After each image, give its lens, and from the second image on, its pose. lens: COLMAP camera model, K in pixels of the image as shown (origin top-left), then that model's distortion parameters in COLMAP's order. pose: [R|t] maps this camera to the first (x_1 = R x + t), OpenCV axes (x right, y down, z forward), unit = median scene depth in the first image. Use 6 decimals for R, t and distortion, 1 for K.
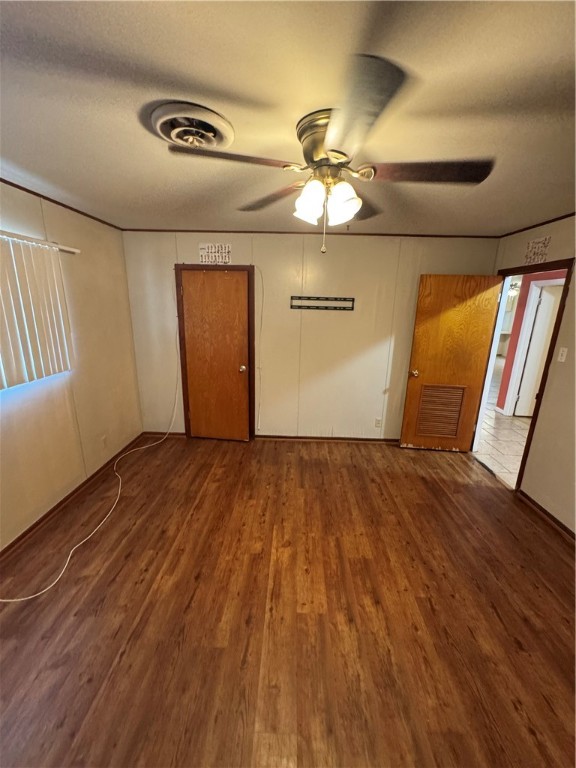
lens RADIAL K [[310.0, 0, 290.0], [0, 310.0, 384.5], [0, 0, 1]] dist [-0.004161, -0.000331]
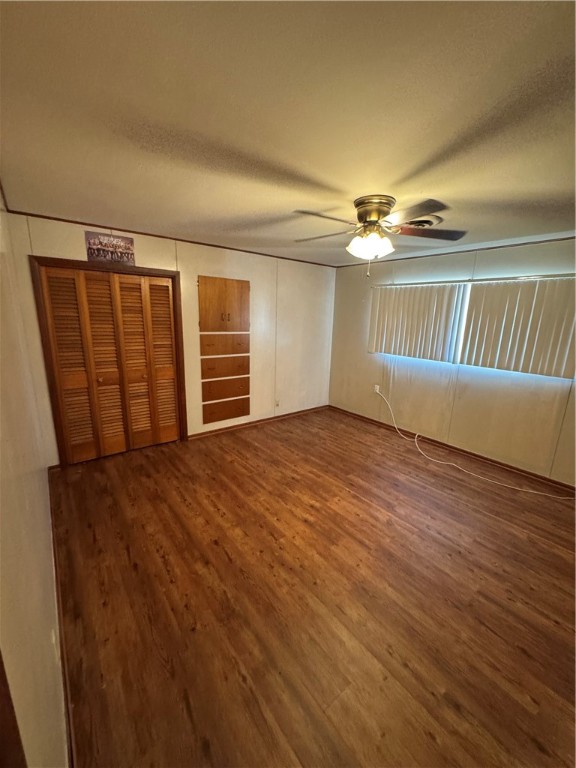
lens RADIAL K [[310.0, 0, 289.5], [0, 310.0, 383.2], [0, 0, 1]] dist [-0.004161, -0.000331]
pose [[-0.768382, 0.092006, -0.633344, 1.042415], [-0.211152, 0.897755, 0.386590, -0.334484], [0.604156, 0.430780, -0.670391, 1.455775]]
